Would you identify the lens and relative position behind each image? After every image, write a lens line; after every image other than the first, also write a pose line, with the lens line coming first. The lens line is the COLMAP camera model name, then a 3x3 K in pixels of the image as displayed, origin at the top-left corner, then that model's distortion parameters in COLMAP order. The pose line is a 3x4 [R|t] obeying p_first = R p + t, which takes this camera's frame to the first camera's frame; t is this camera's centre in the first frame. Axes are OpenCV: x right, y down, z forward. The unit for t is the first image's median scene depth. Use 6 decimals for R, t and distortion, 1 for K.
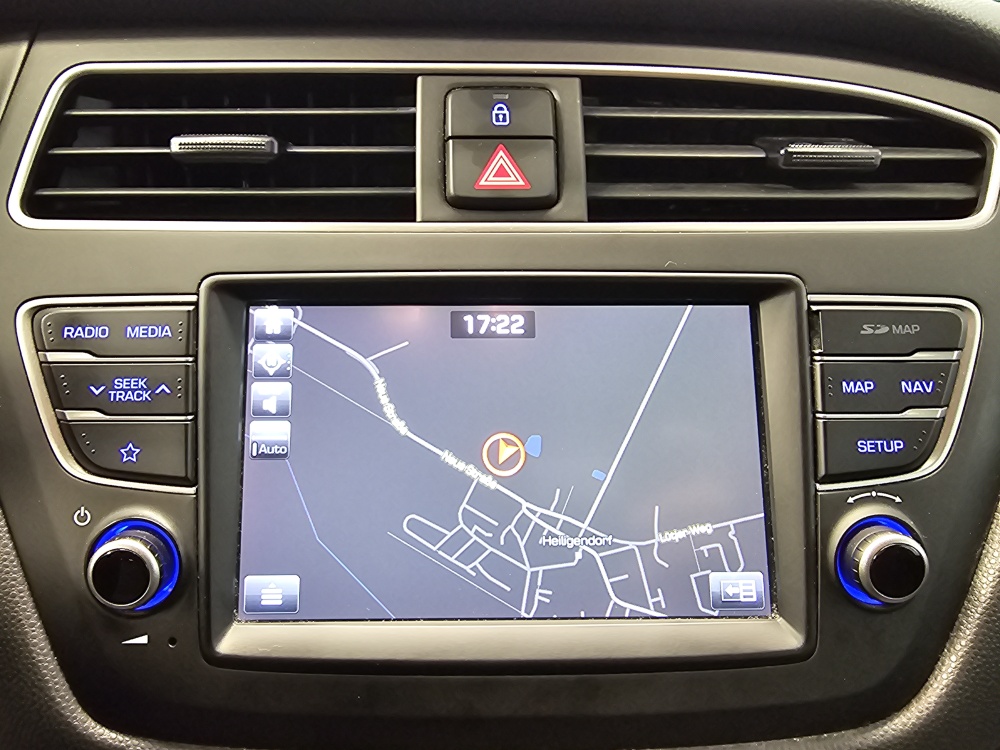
lens RADIAL K [[694.7, 0, 457.8], [0, 694.7, 360.4], [0, 0, 1]] dist [-0.002058, -0.001192]
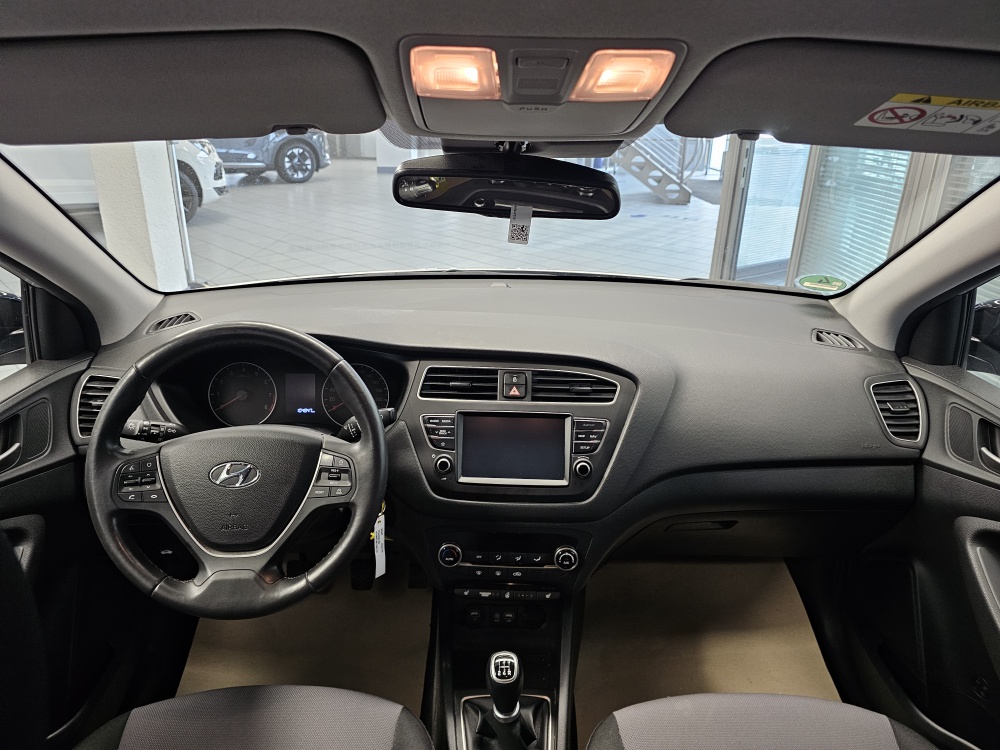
lens RADIAL K [[679.8, 0, 488.4], [0, 679.8, 362.7], [0, 0, 1]] dist [0.066700, -0.071204]
pose [[0.998687, 0.023769, -0.045378, 0.096764], [-0.027750, 0.995625, -0.089225, -0.032786], [0.043059, 0.090367, 0.994977, -4.075008]]
